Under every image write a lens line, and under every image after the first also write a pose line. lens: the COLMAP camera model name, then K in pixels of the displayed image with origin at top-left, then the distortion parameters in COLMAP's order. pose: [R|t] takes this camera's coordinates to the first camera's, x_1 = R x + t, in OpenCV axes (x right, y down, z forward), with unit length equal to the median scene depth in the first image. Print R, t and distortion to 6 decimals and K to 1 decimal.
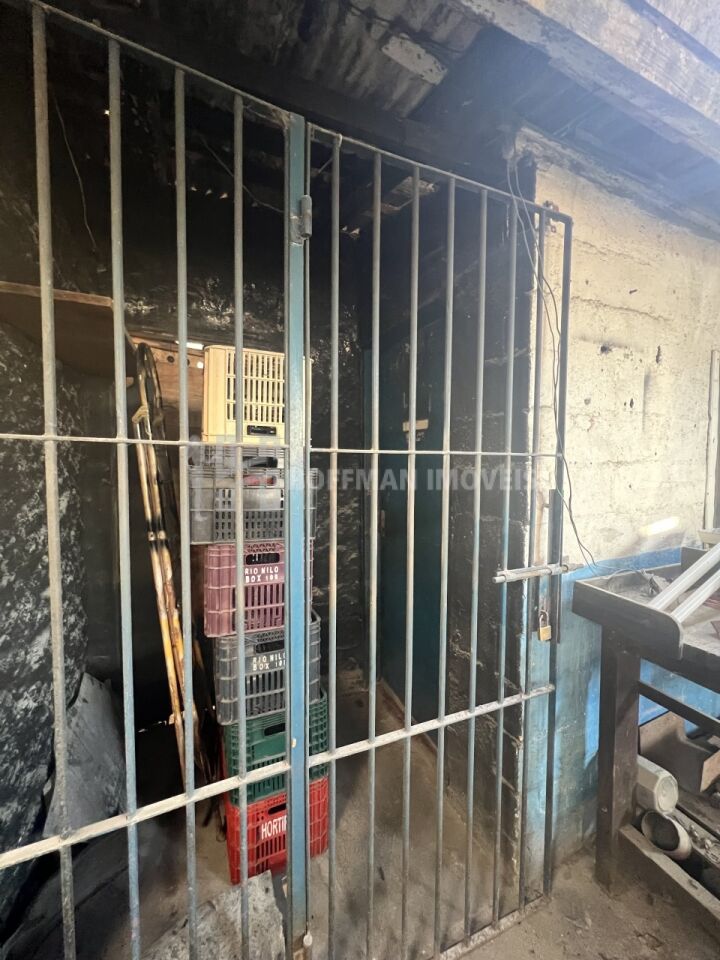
lens RADIAL K [[376.0, 0, 360.0], [0, 376.0, 480.0], [0, 0, 1]] dist [0.001674, 0.000156]
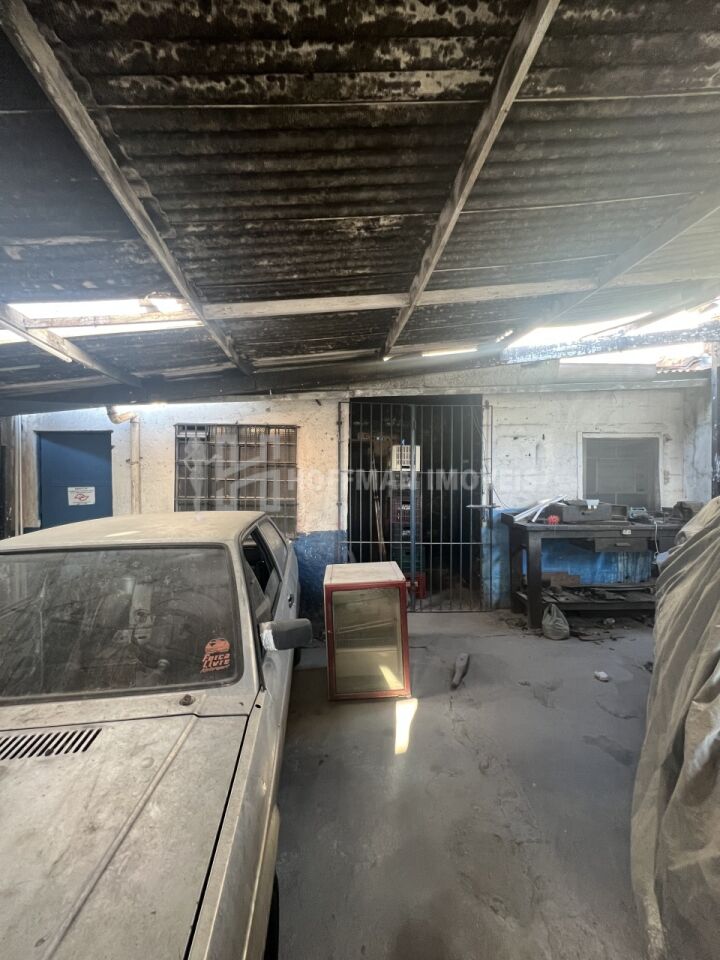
lens RADIAL K [[376.0, 0, 360.0], [0, 376.0, 480.0], [0, 0, 1]] dist [0.001674, 0.000156]
pose [[0.942502, -0.004359, -0.334171, 0.524647], [-0.010553, 0.999028, -0.042797, 0.147478], [0.334033, 0.043863, 0.941540, -2.499883]]
